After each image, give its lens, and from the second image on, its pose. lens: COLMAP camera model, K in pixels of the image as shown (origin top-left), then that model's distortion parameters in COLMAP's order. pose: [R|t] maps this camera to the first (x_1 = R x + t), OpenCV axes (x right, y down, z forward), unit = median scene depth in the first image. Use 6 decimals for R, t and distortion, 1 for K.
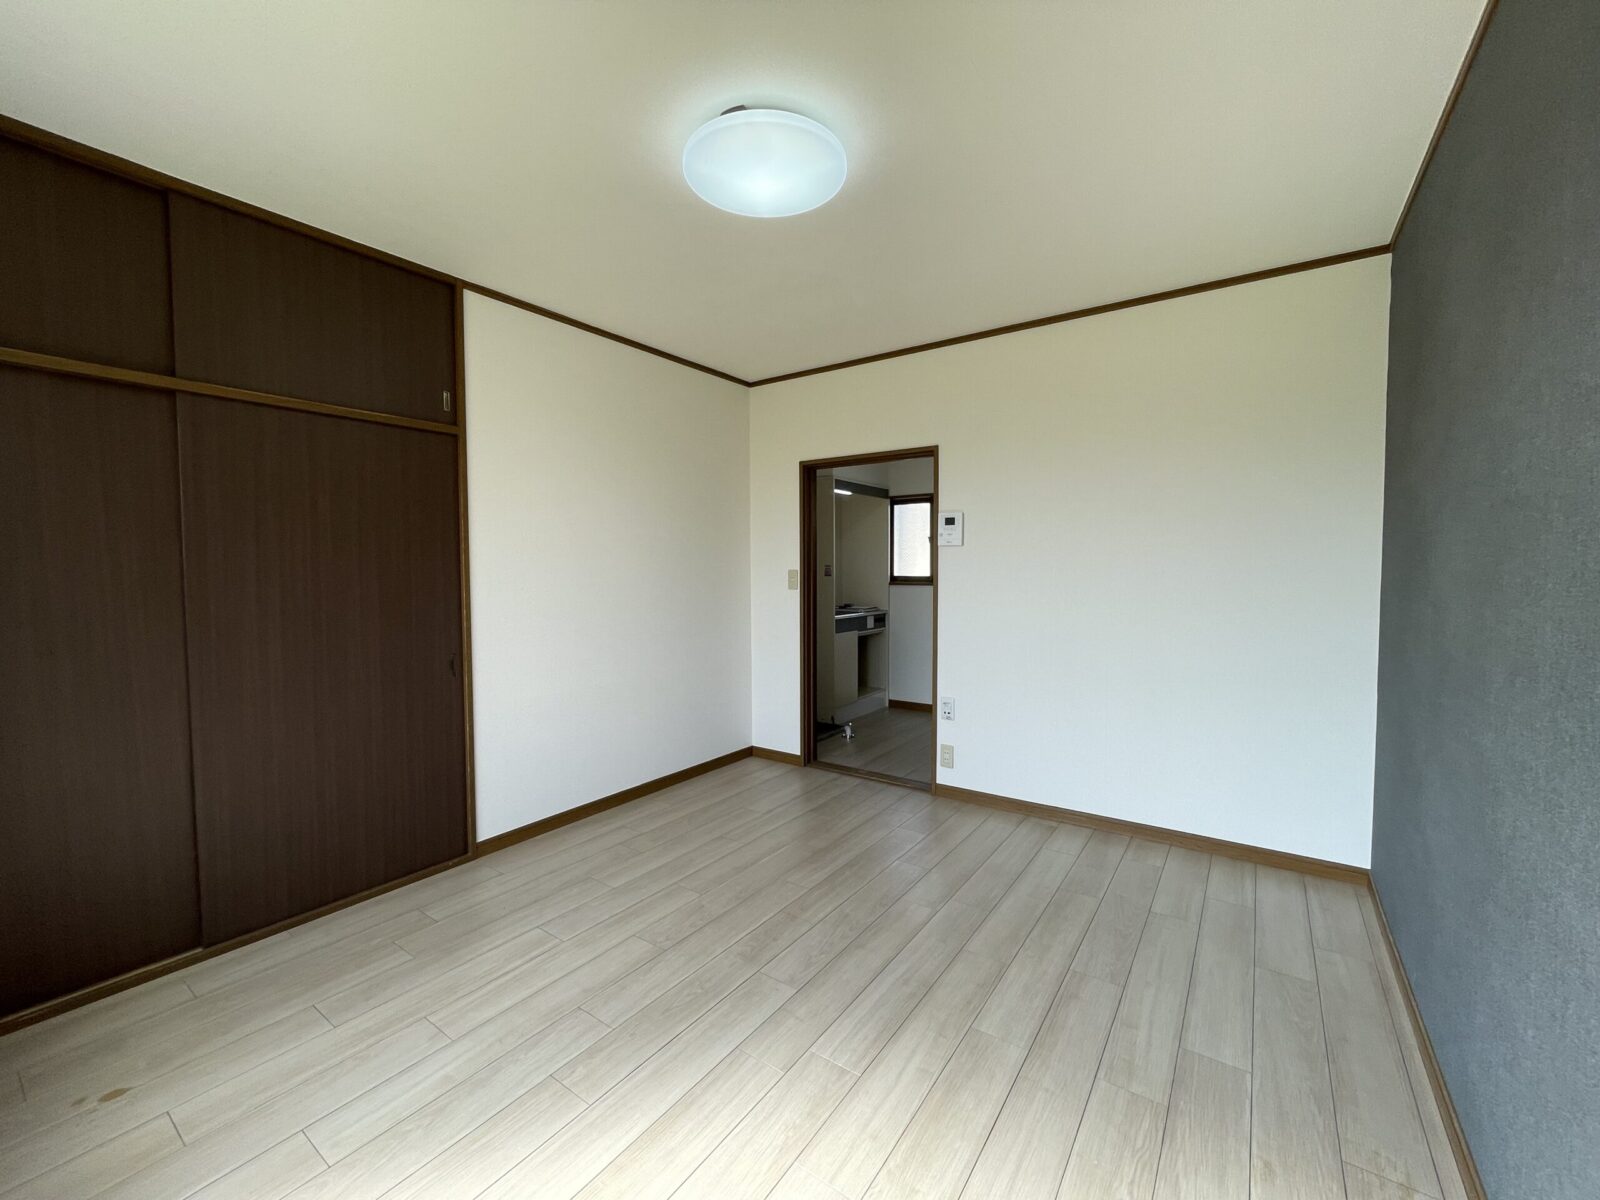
lens RADIAL K [[645.8, 0, 803.8], [0, 645.8, 597.3], [0, 0, 1]] dist [-0.009670, 0.000975]
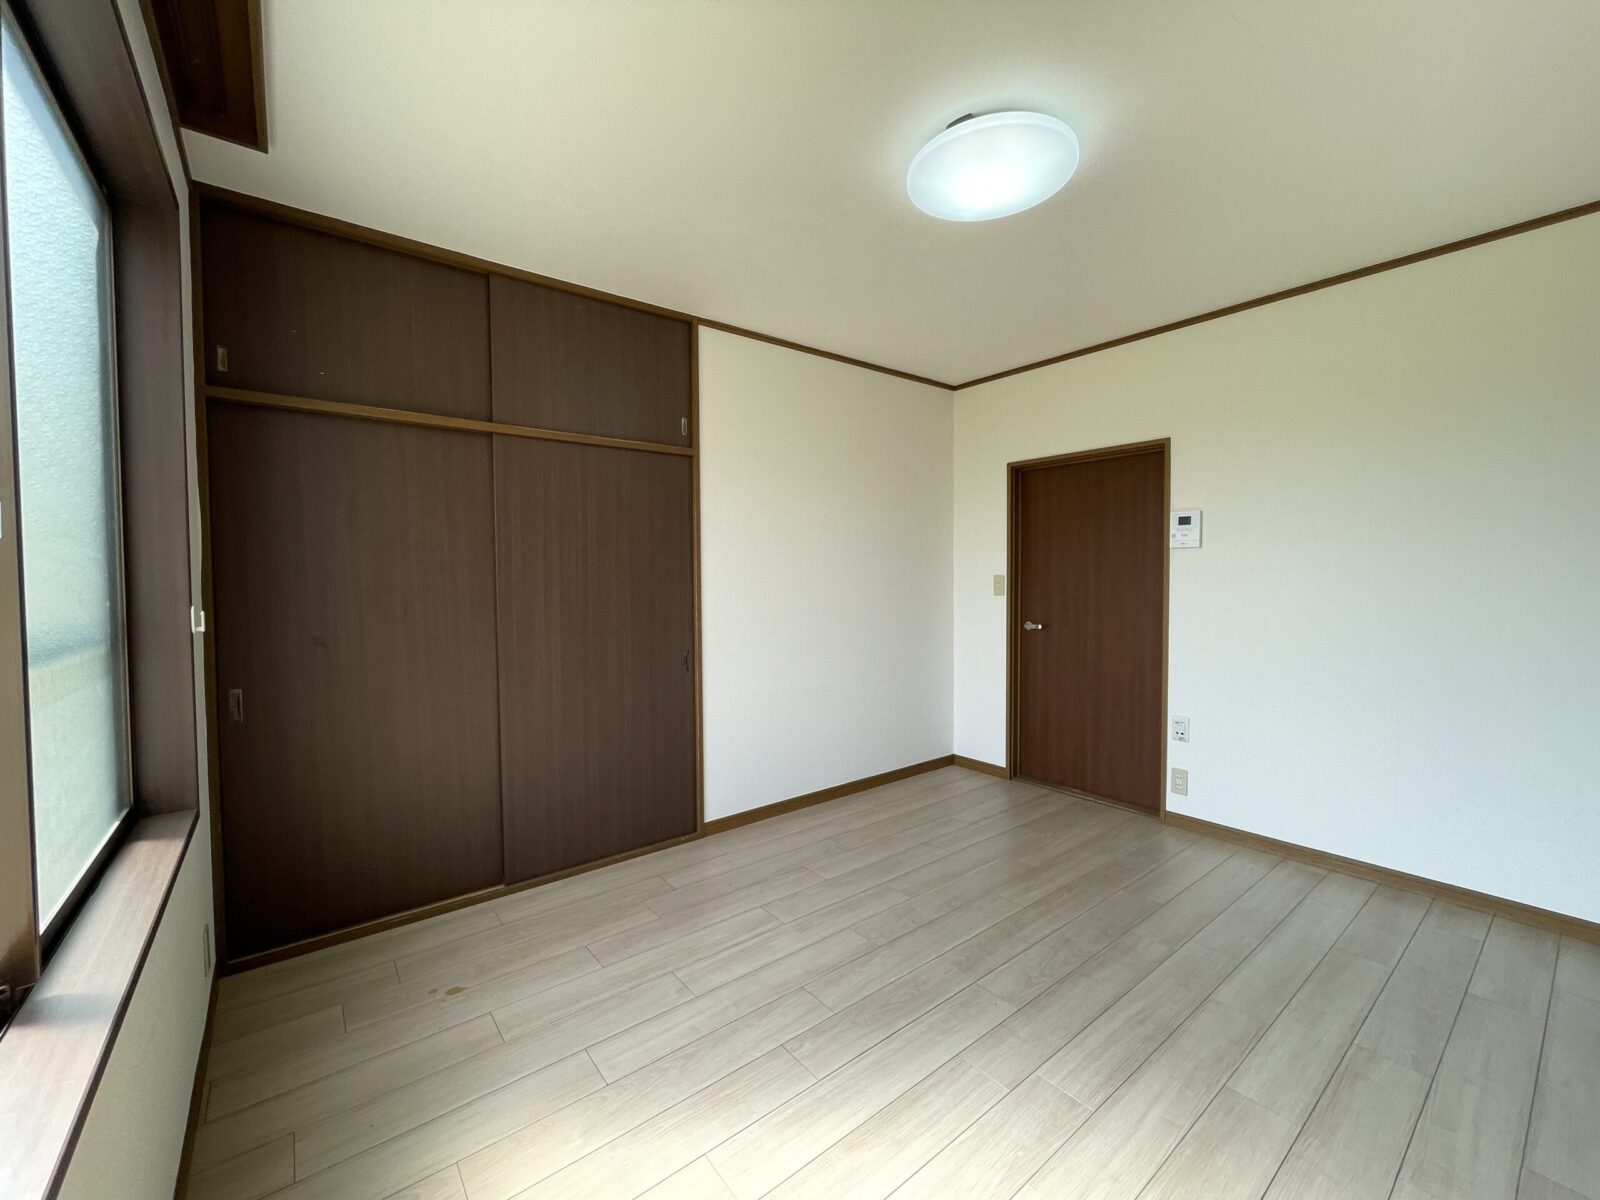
lens RADIAL K [[645.8, 0, 806.2], [0, 645.8, 595.4], [0, 0, 1]] dist [-0.009670, 0.000975]
pose [[0.957907, 0.005223, -0.287031, -0.035536], [-0.008648, 0.999906, -0.010667, 0.001758], [0.286948, 0.012701, 0.957862, -0.021562]]
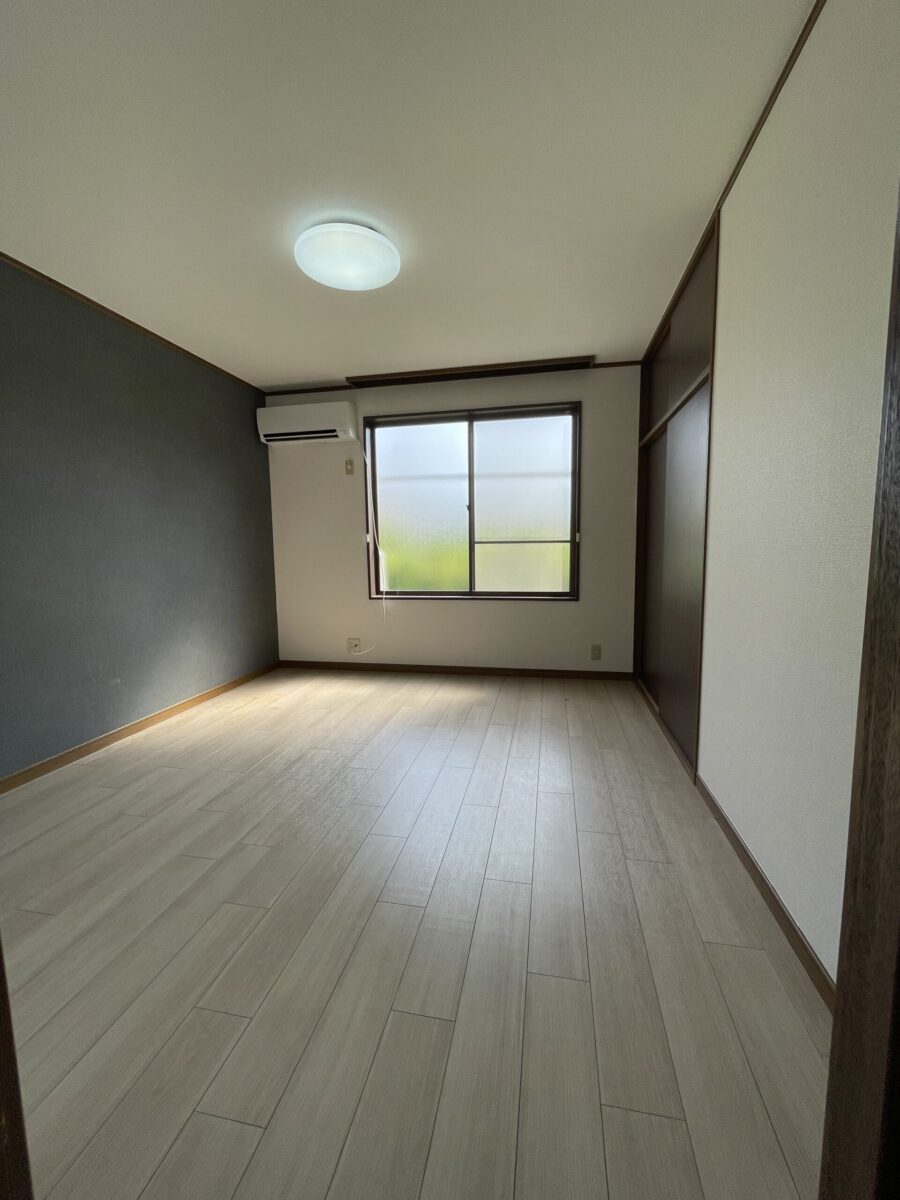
lens RADIAL K [[484.4, 0, 452.6], [0, 484.4, 597.5], [0, 0, 1]] dist [-0.009670, 0.000975]
pose [[-0.919624, 0.053333, -0.389162, 0.180262], [-0.006451, 0.988555, 0.150721, -0.020217], [0.392747, 0.141117, -0.908755, 1.886527]]
